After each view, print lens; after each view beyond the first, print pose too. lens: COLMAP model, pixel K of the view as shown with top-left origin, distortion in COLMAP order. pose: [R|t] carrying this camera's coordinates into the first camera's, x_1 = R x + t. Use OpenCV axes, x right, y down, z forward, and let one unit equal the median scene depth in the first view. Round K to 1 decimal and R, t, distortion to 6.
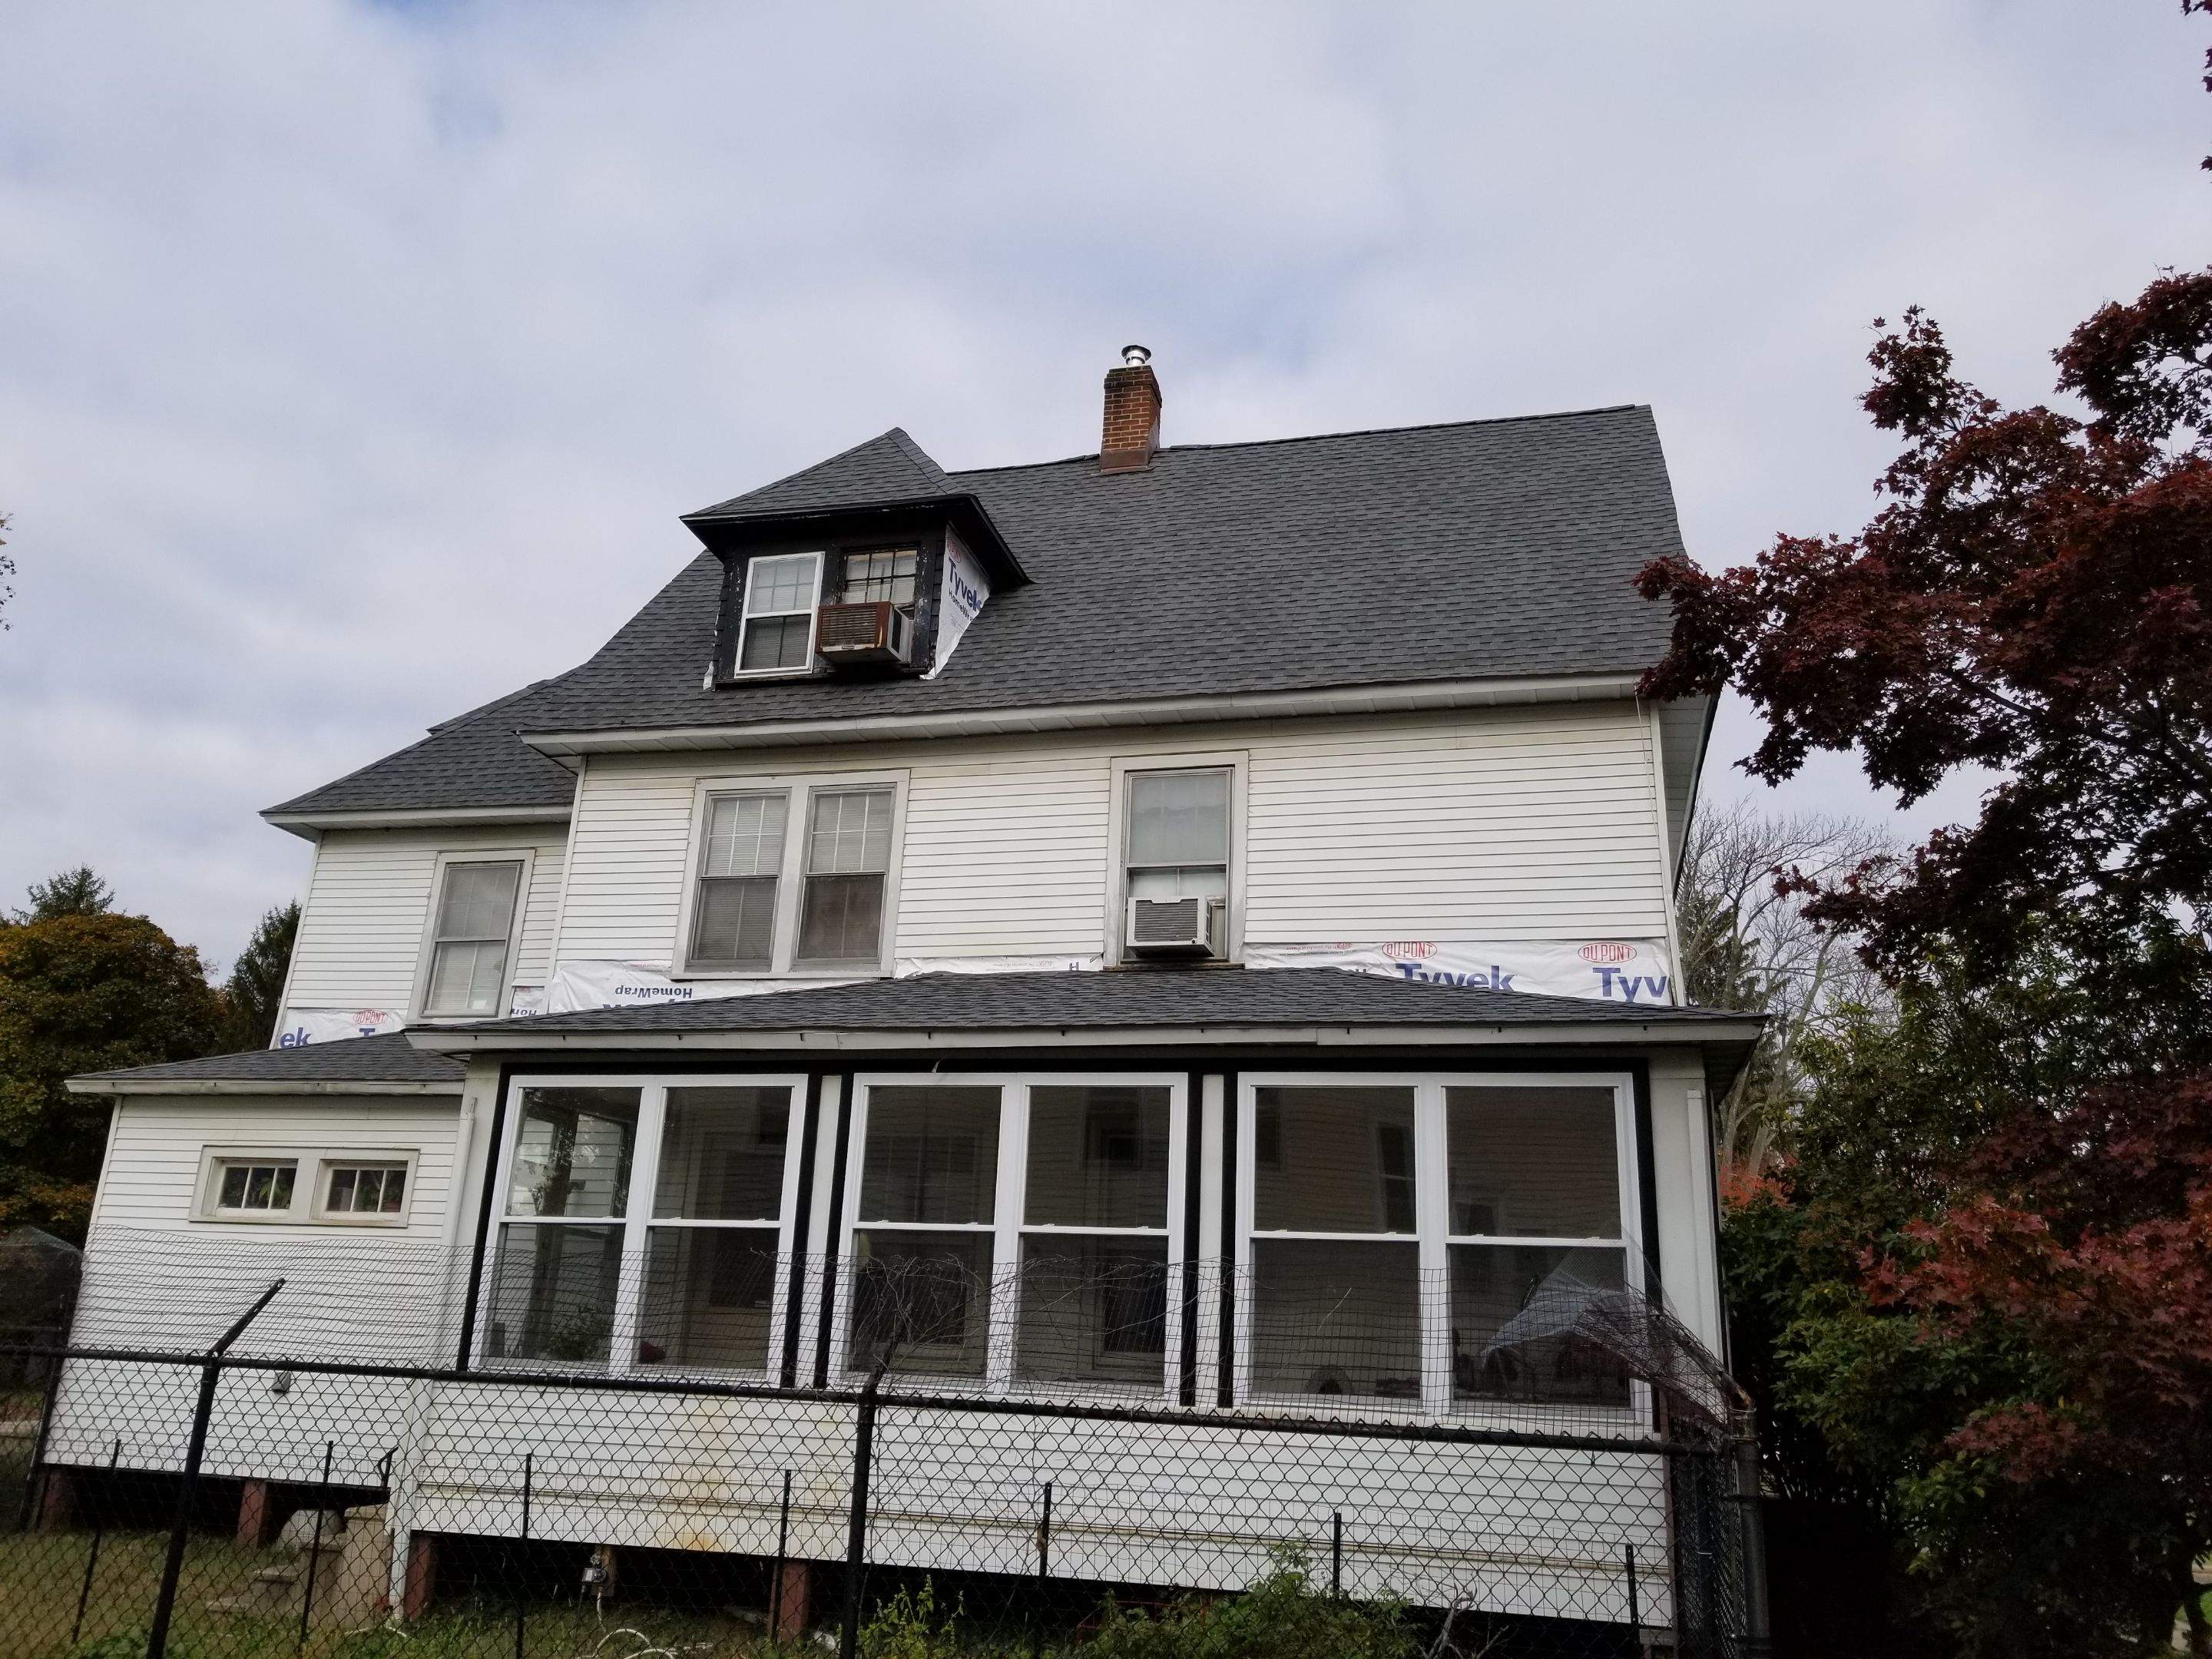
lens RADIAL K [[1756.7, 0, 1083.1], [0, 1756.7, 764.7], [0, 0, 1]] dist [0.008988, -0.021664]
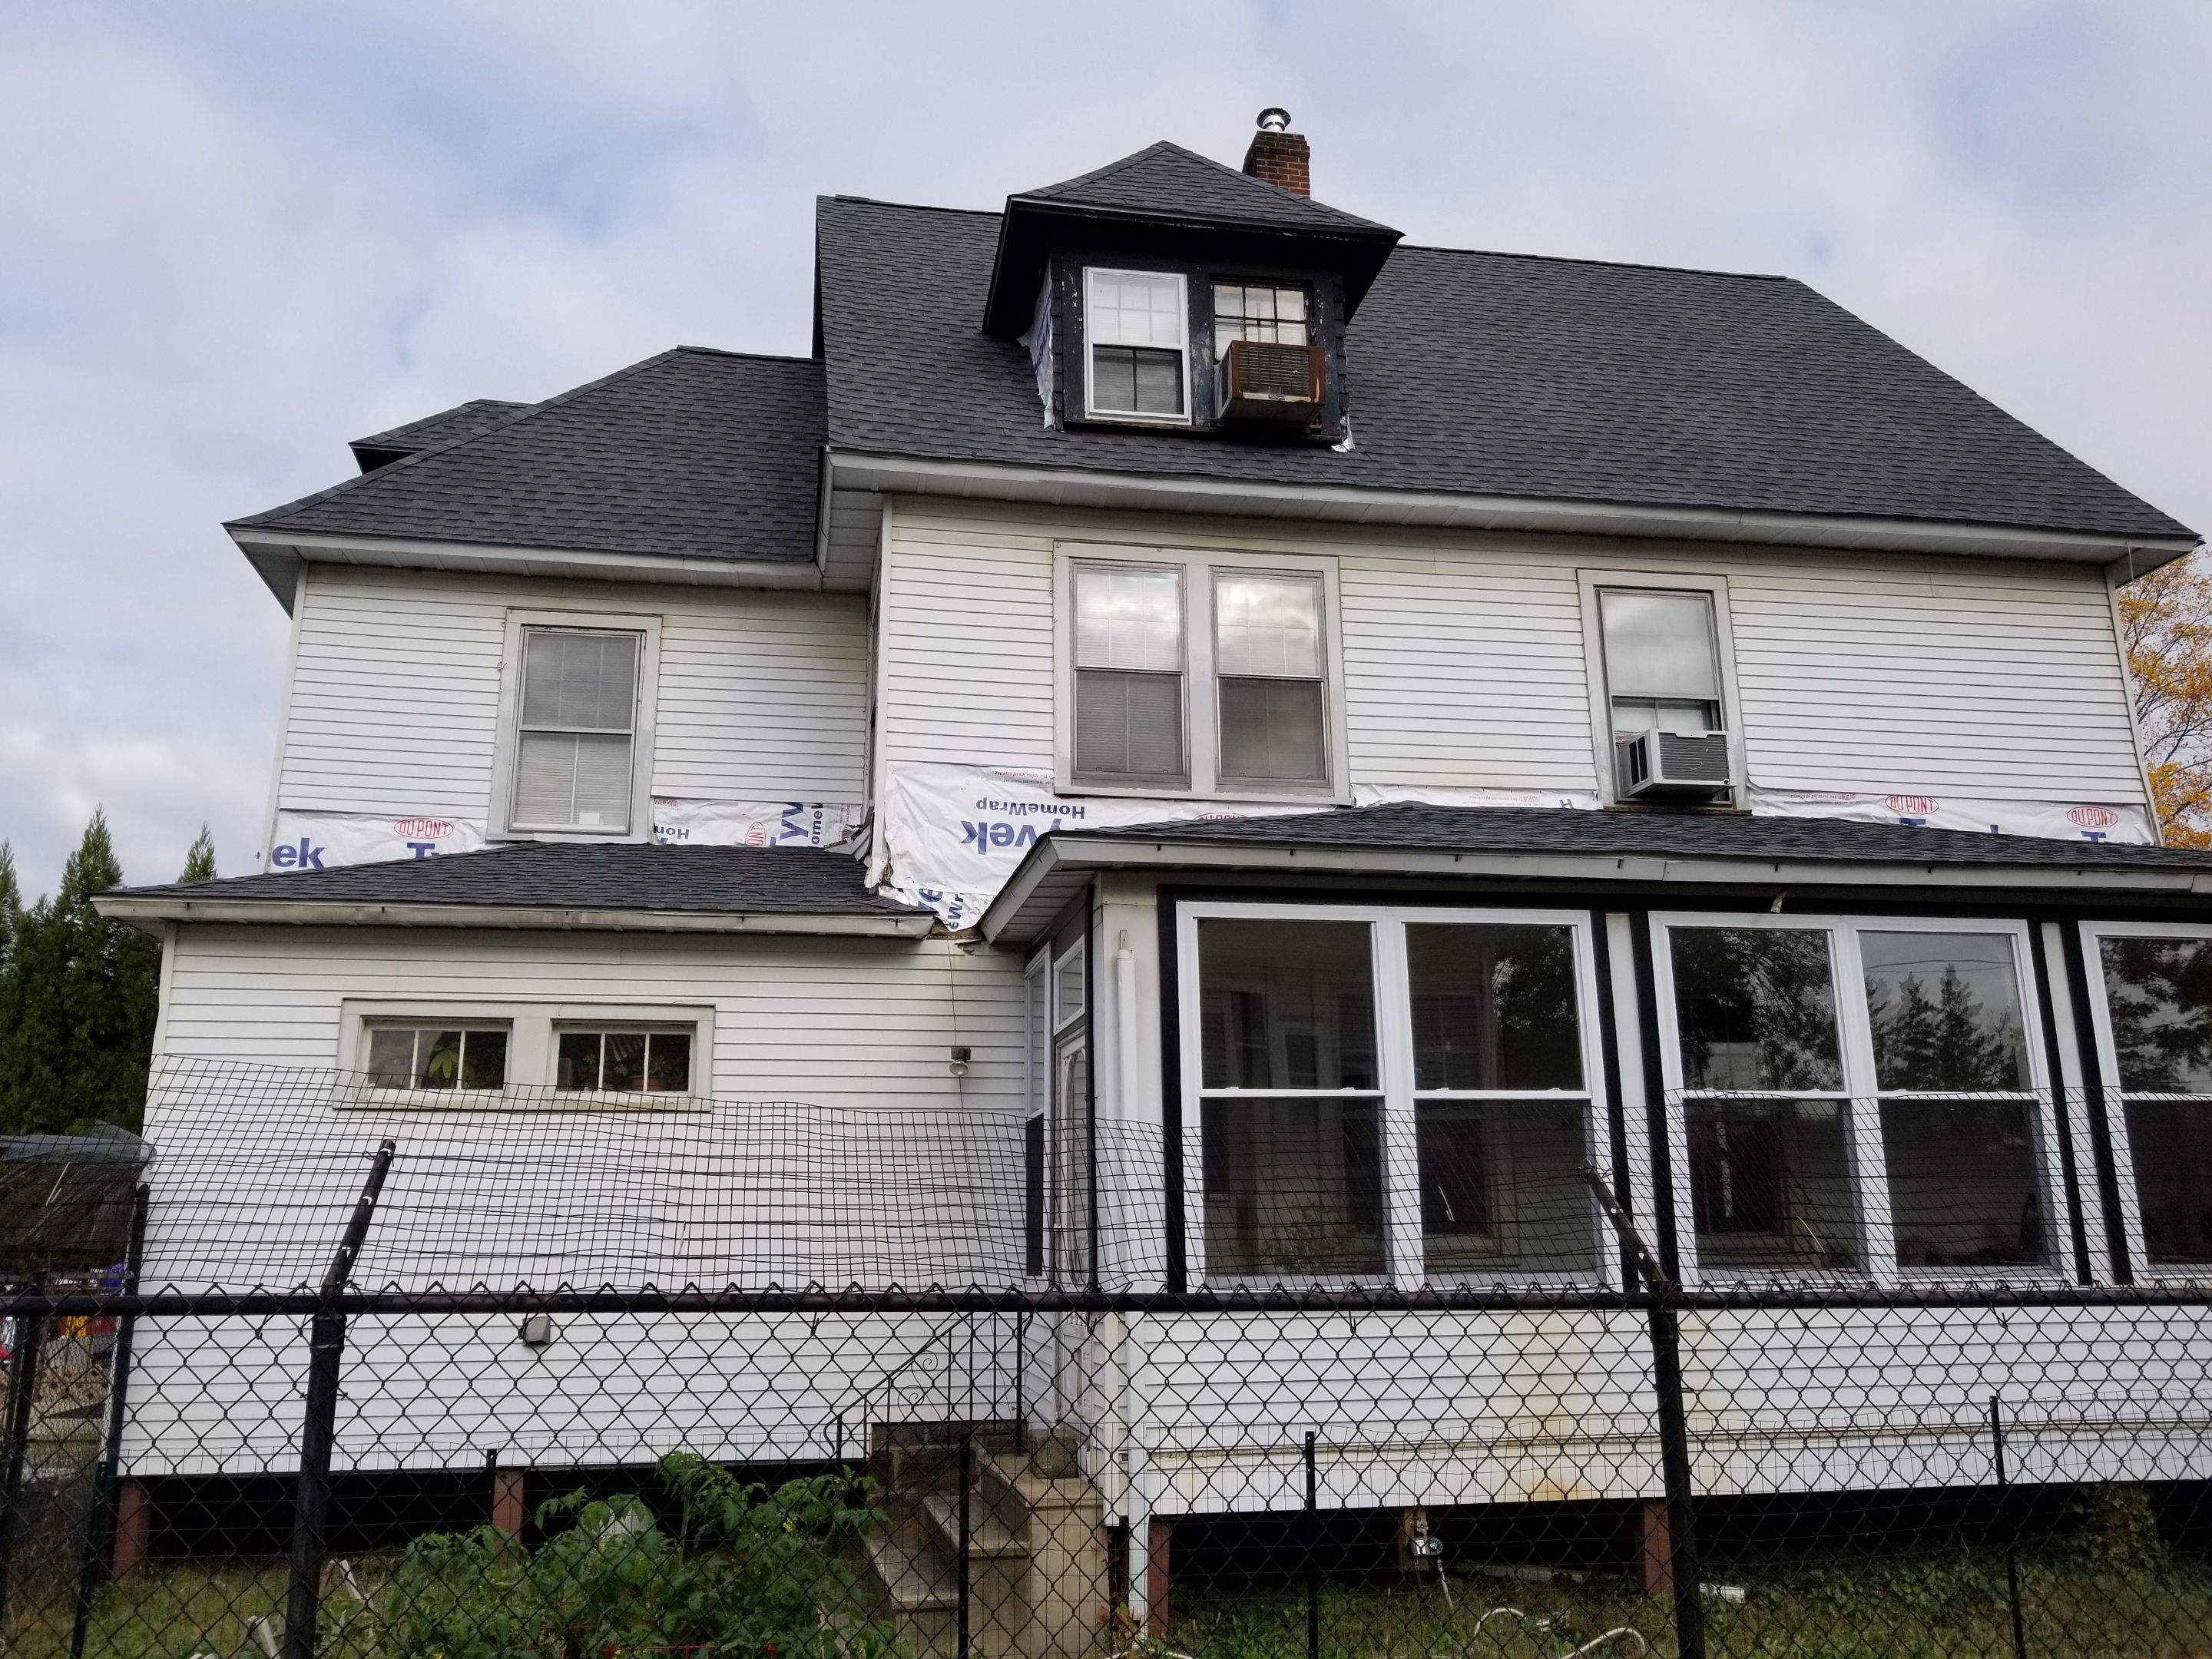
lens RADIAL K [[1756.7, 0, 1065.9], [0, 1756.7, 822.3], [0, 0, 1]] dist [0.008988, -0.021664]
pose [[0.909720, 0.051342, 0.412036, -0.551534], [-0.089981, 0.993122, 0.074918, 0.076290], [-0.405355, -0.105230, 0.908082, 0.292120]]
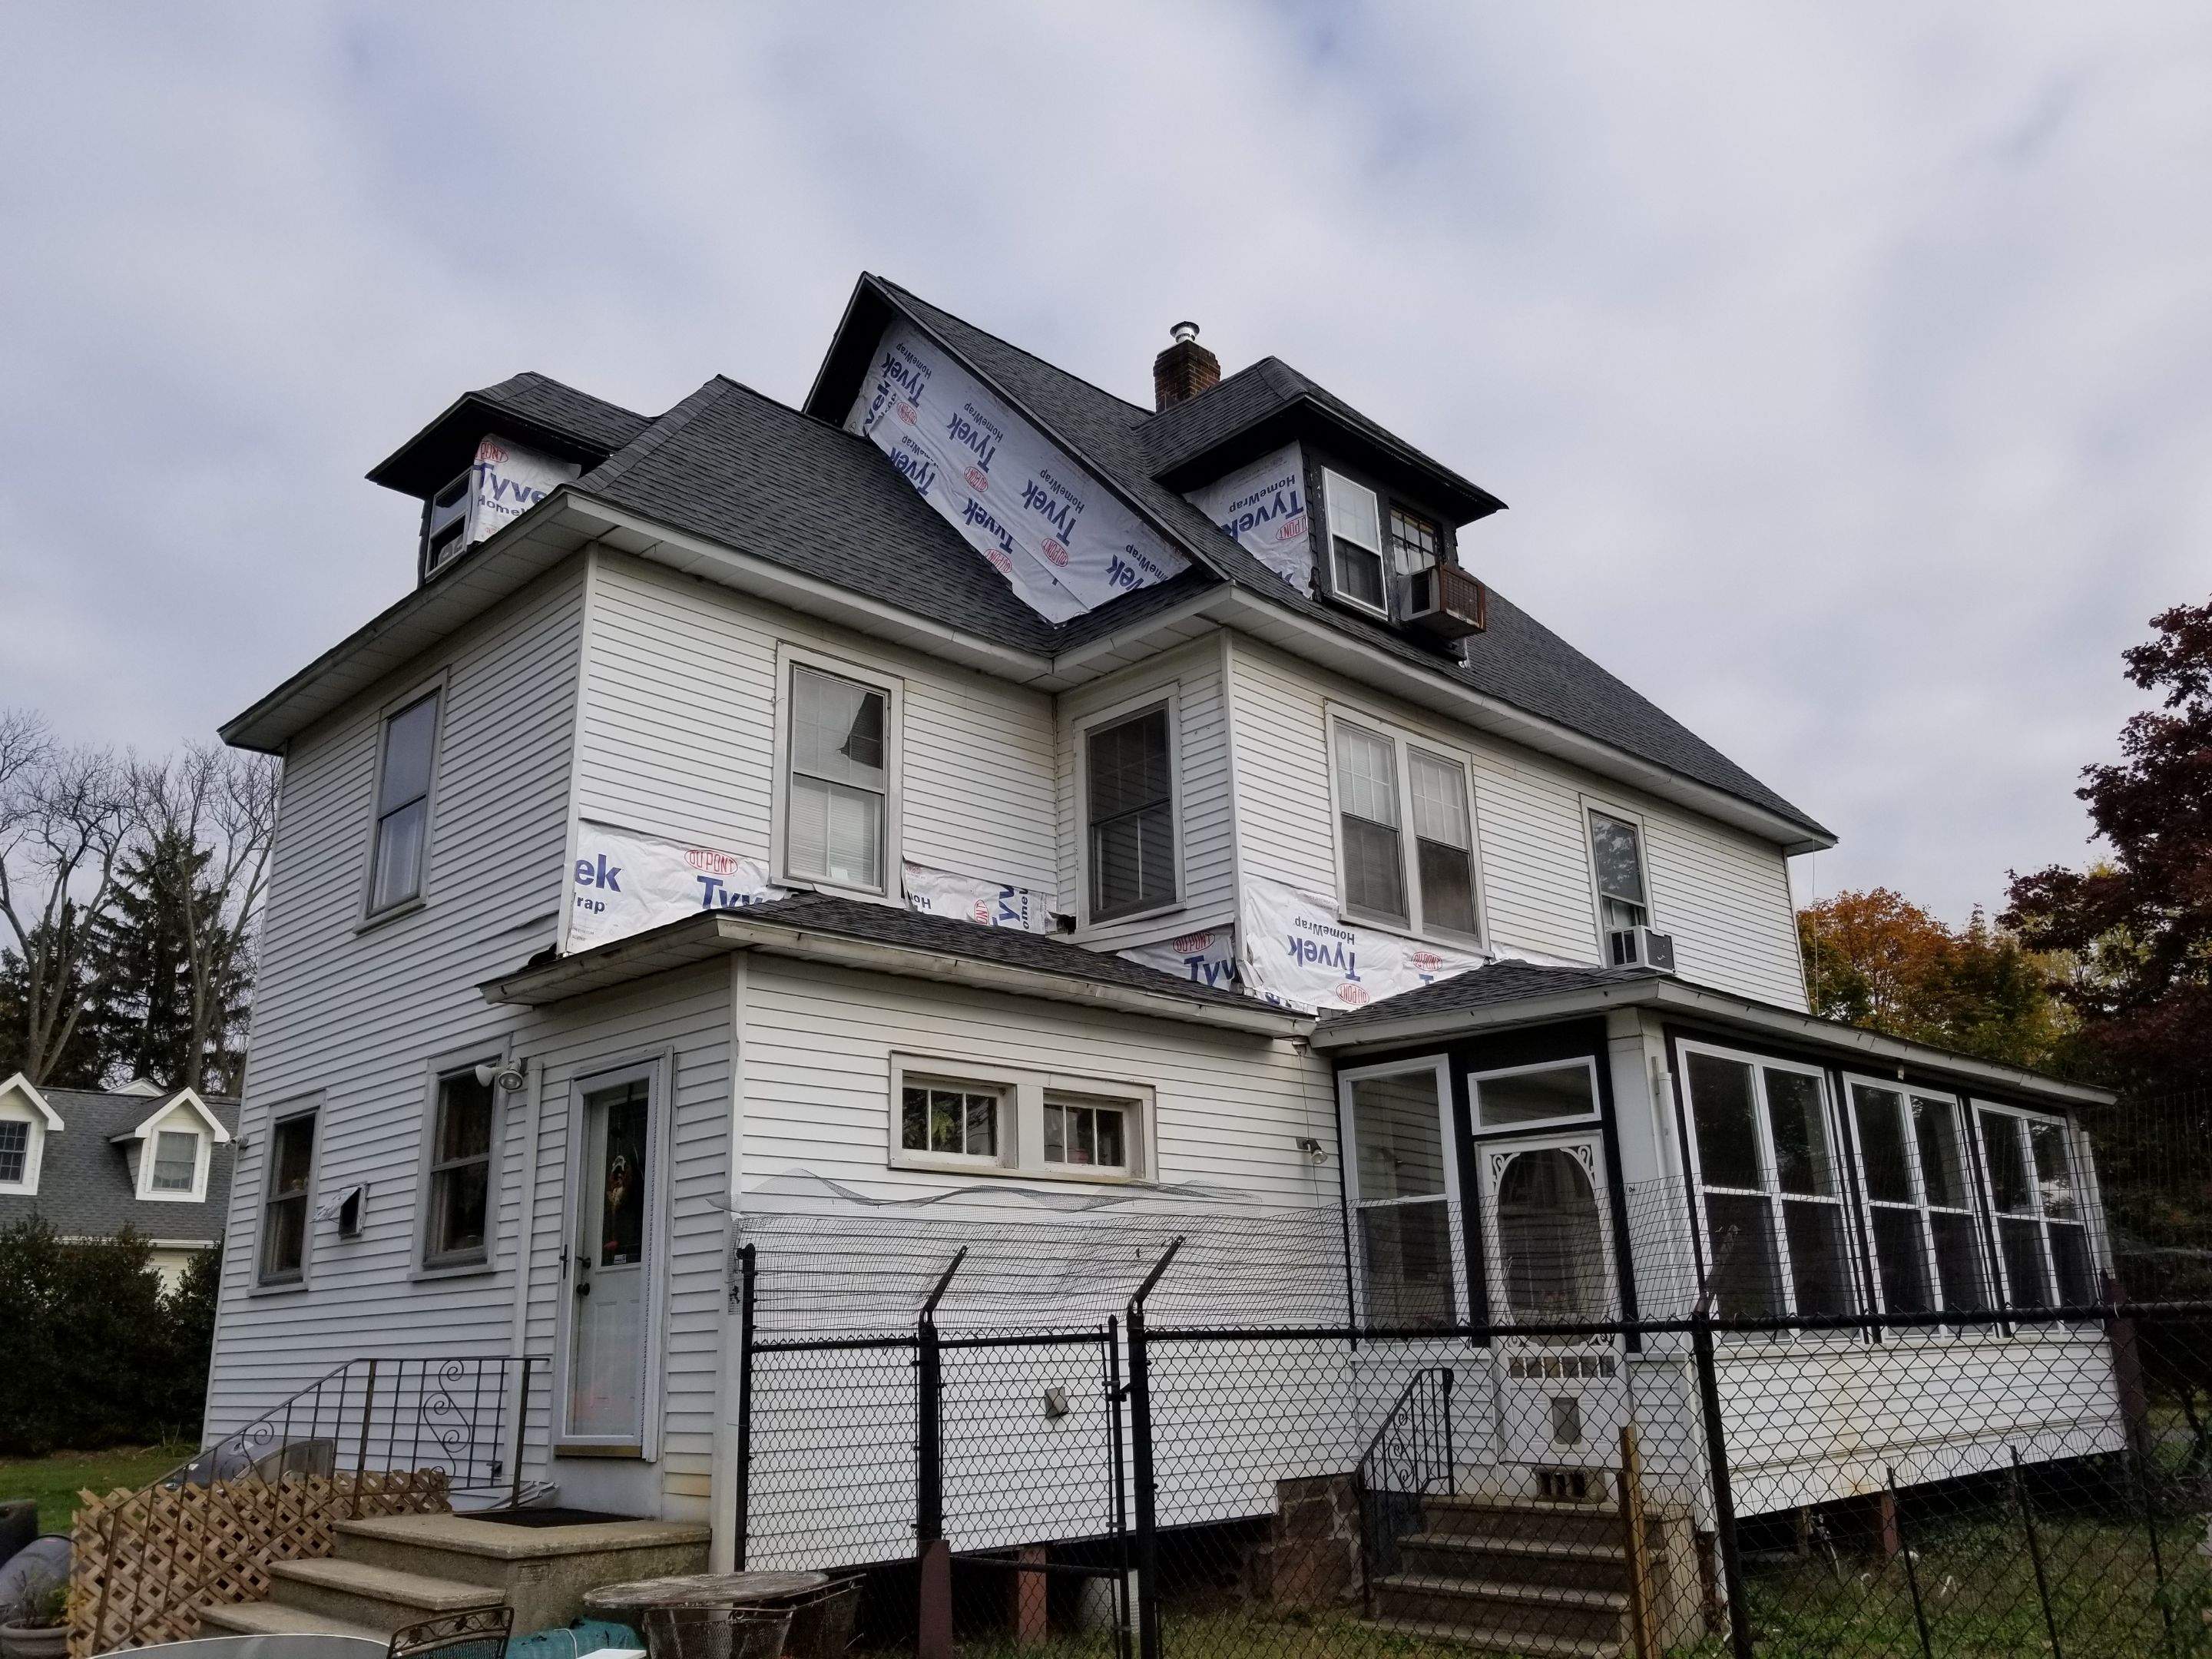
lens RADIAL K [[1756.7, 0, 1101.5], [0, 1756.7, 822.0], [0, 0, 1]] dist [0.008988, -0.021664]
pose [[0.501872, 0.198499, 0.841857, -1.058082], [-0.238919, 0.967256, -0.085635, 0.179518], [-0.831290, -0.158157, 0.532864, 0.634881]]
